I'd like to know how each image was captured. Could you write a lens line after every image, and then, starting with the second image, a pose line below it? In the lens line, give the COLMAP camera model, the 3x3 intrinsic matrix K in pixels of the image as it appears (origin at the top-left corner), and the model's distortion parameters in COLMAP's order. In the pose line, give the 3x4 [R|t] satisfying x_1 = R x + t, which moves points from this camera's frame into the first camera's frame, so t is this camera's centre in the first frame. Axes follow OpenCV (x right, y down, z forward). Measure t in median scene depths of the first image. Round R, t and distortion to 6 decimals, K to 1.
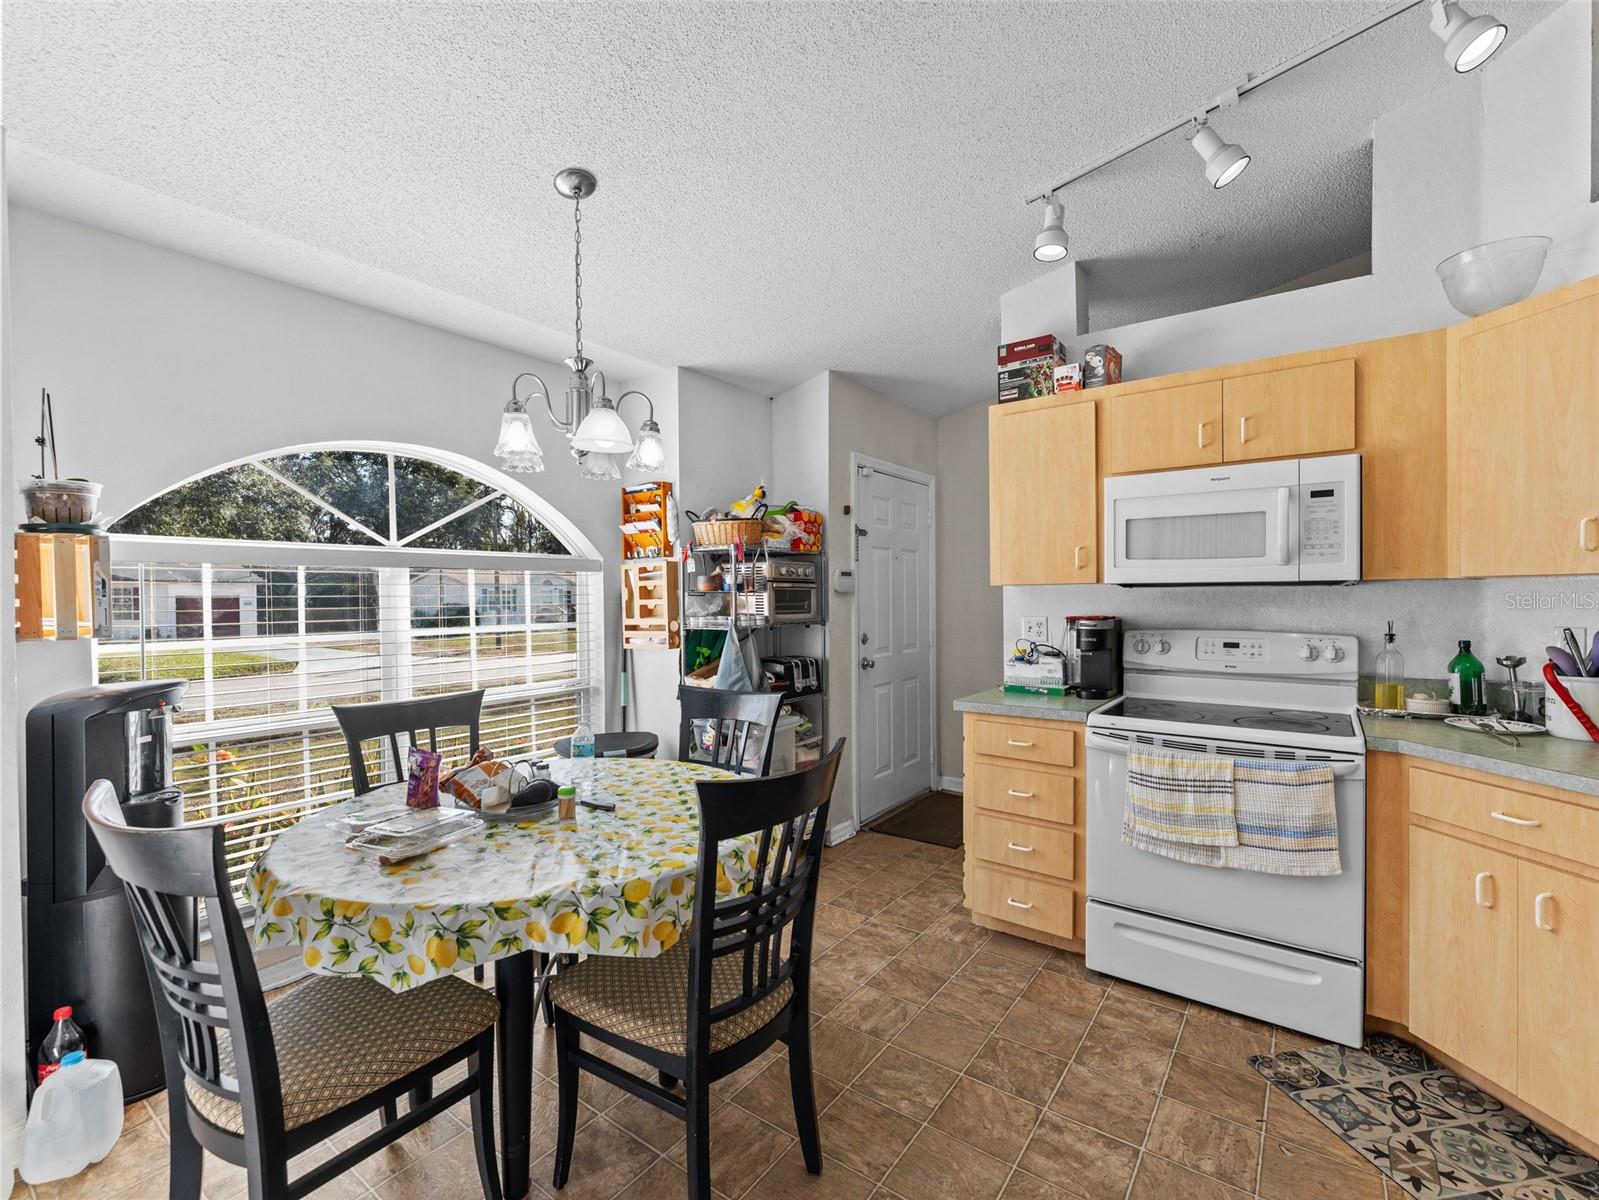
lens RADIAL K [[720.8, 0, 796.1], [0, 720.8, 601.7], [0, 0, 1]] dist [-0.002454, -0.000273]
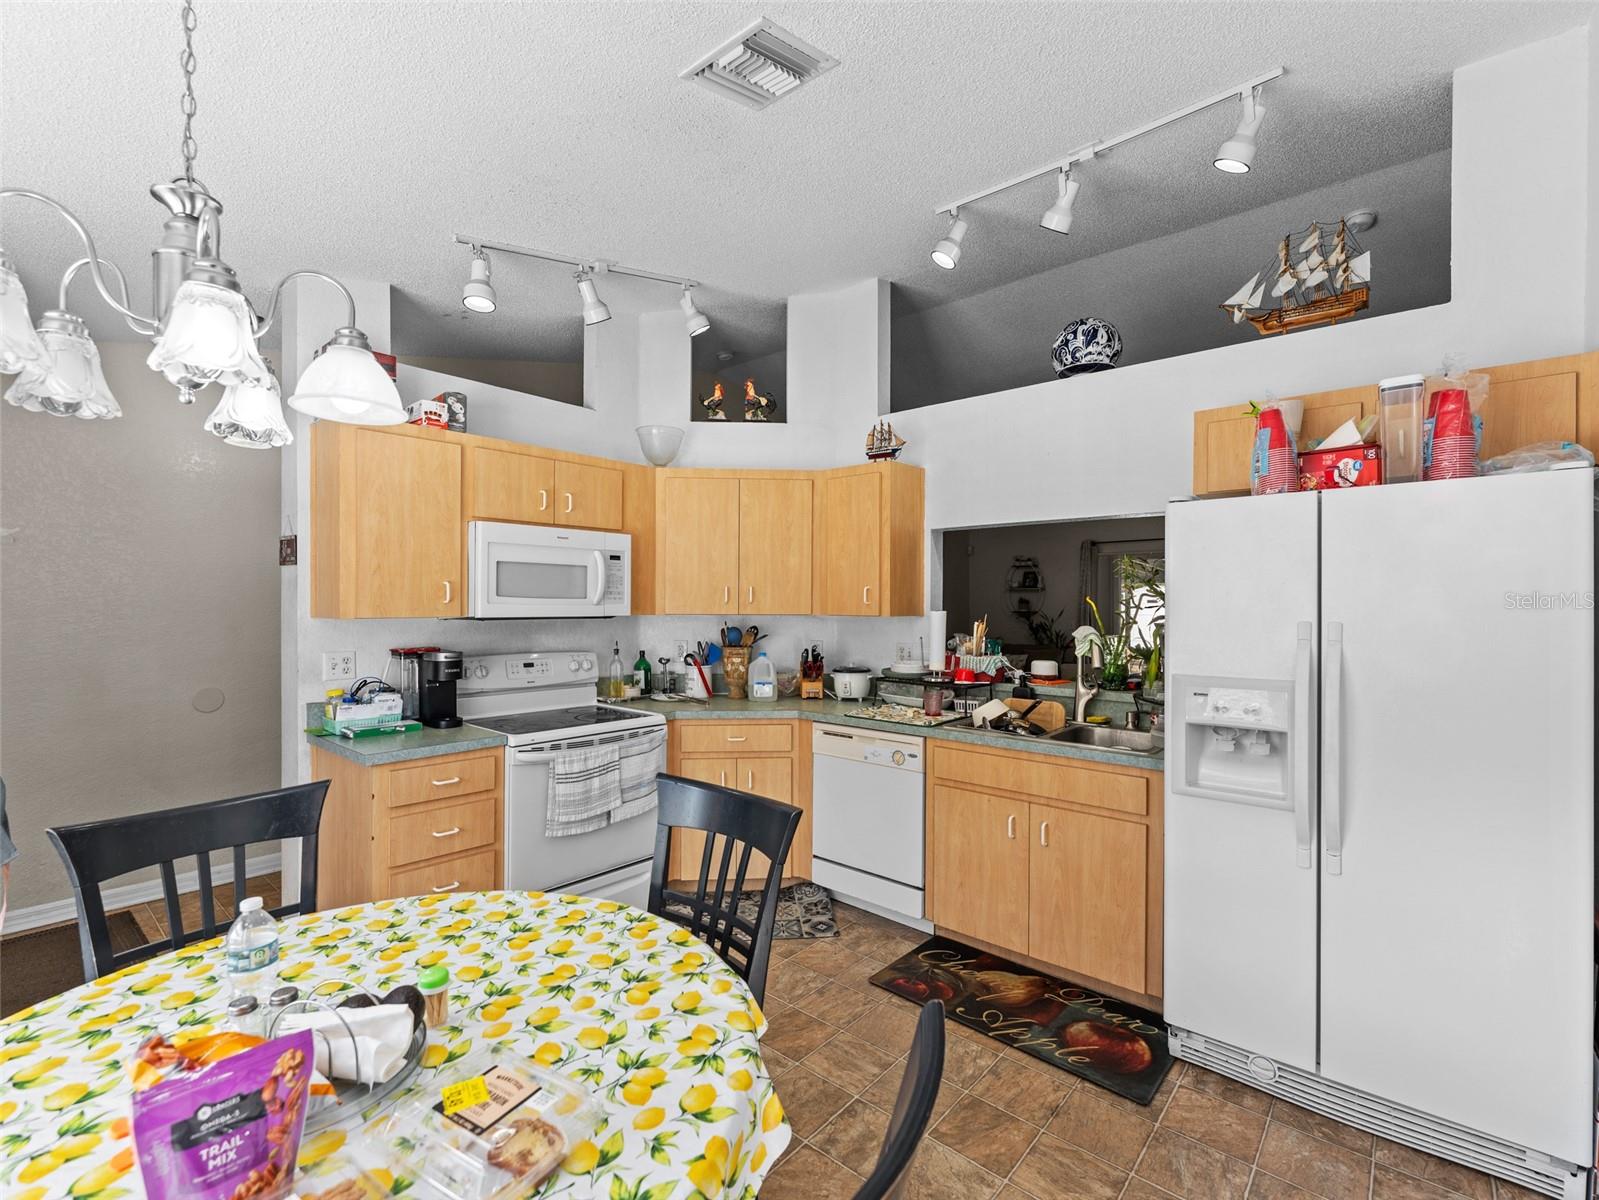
lens RADIAL K [[720.8, 0, 791.3], [0, 720.8, 605.6], [0, 0, 1]] dist [-0.002454, -0.000273]
pose [[0.087561, 0.003857, 0.996152, -0.667067], [0.005461, 0.999976, -0.004352, -0.038943], [-0.996144, 0.005821, 0.087537, 0.467249]]
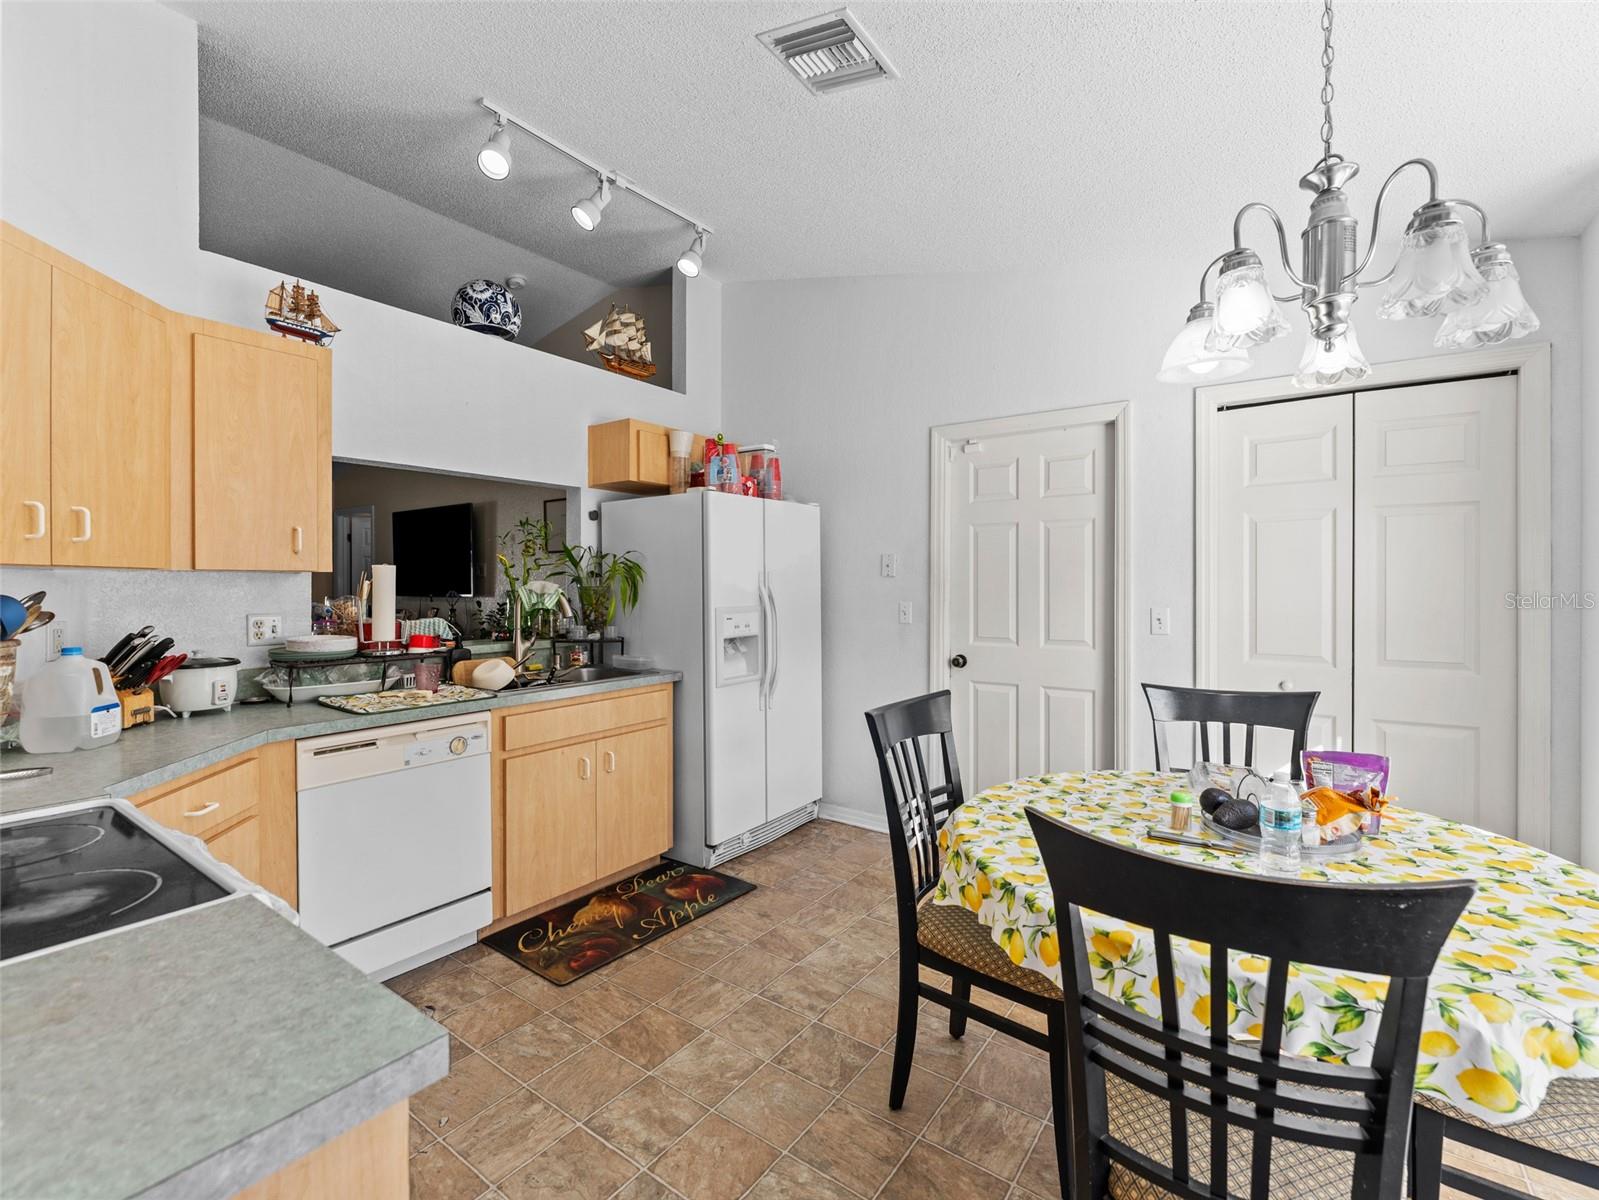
lens RADIAL K [[720.8, 0, 791.2], [0, 720.8, 587.1], [0, 0, 1]] dist [-0.002454, -0.000273]
pose [[-0.999943, 0.009391, -0.005154, 0.121639], [0.009318, 0.999857, 0.014146, -0.010154], [0.005286, 0.014097, -0.999887, 1.380406]]
